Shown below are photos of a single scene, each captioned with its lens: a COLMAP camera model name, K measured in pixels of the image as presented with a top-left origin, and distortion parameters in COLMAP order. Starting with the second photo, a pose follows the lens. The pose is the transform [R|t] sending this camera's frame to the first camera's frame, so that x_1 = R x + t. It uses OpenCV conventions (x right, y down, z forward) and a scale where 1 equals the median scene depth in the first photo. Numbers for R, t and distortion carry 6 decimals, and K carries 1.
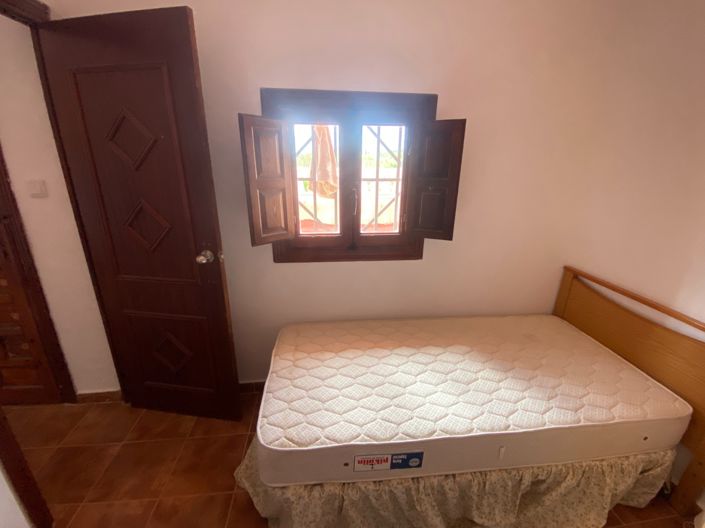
lens RADIAL K [[312.6, 0, 349.8], [0, 312.6, 265.7], [0, 0, 1]] dist [0.031178, -0.024529]
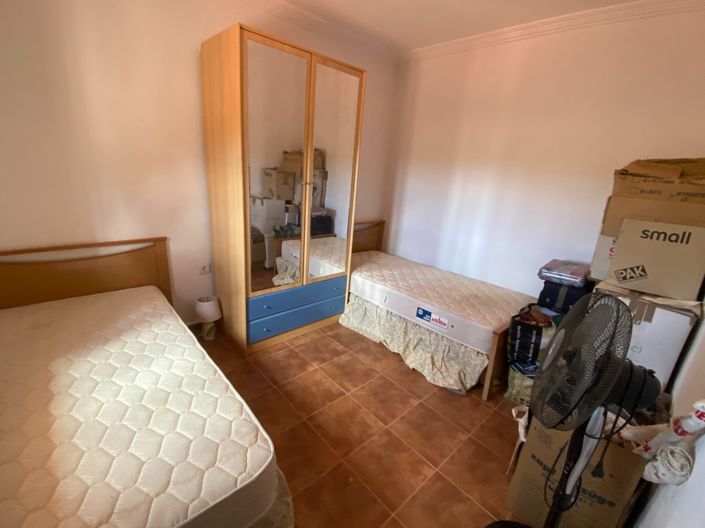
lens RADIAL K [[312.6, 0, 349.8], [0, 312.6, 265.7], [0, 0, 1]] dist [0.031178, -0.024529]
pose [[-0.586996, -0.300164, 0.751889, -0.802421], [0.177217, 0.858565, 0.481103, -0.275291], [-0.789956, 0.415653, -0.450780, 0.853115]]
